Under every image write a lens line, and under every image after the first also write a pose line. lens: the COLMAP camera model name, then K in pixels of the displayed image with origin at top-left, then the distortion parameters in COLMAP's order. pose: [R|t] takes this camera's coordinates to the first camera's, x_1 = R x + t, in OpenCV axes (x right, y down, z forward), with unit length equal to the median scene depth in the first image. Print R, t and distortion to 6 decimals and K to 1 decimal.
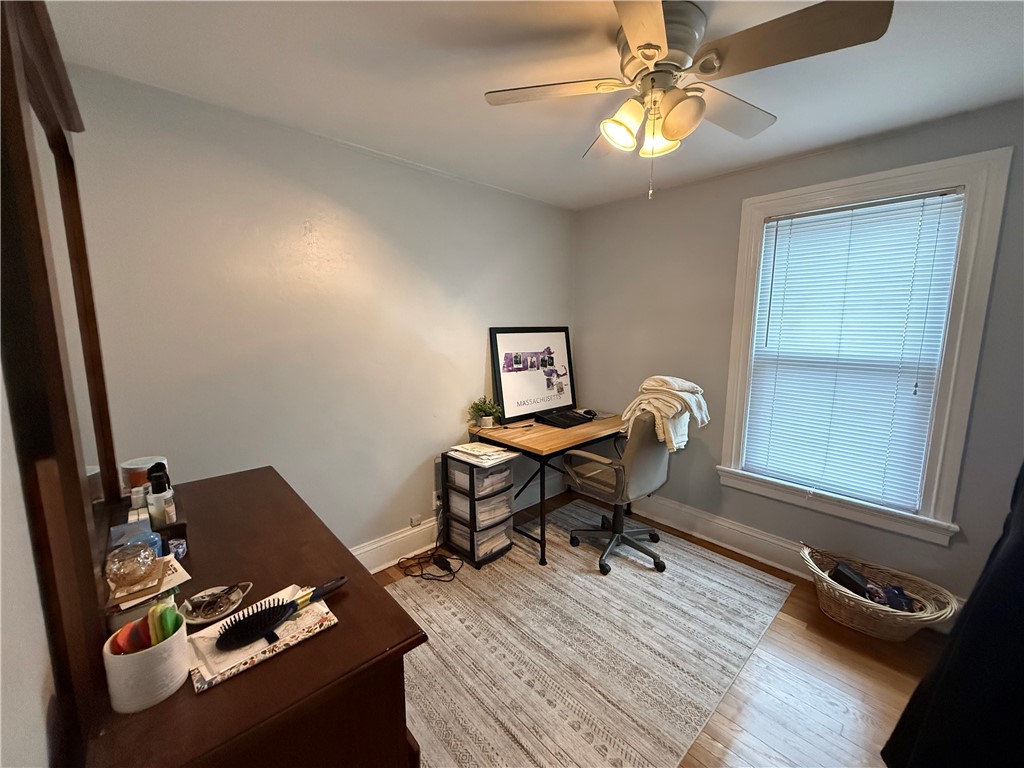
lens RADIAL K [[407.5, 0, 510.7], [0, 407.5, 381.5], [0, 0, 1]] dist [-0.001338, 0.000042]
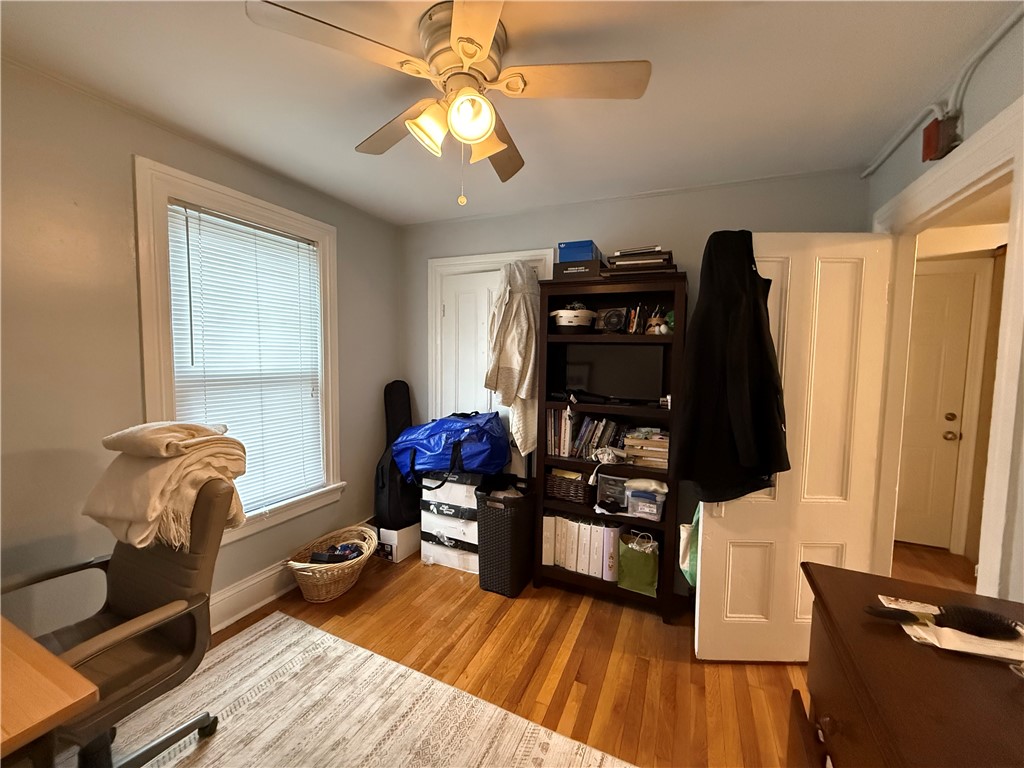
lens RADIAL K [[407.5, 0, 510.7], [0, 407.5, 381.5], [0, 0, 1]] dist [-0.001338, 0.000042]
pose [[-0.385194, -0.071919, 0.920029, -0.405264], [0.110022, 0.986269, 0.123160, -0.101939], [-0.916254, 0.148664, -0.371992, 0.890447]]
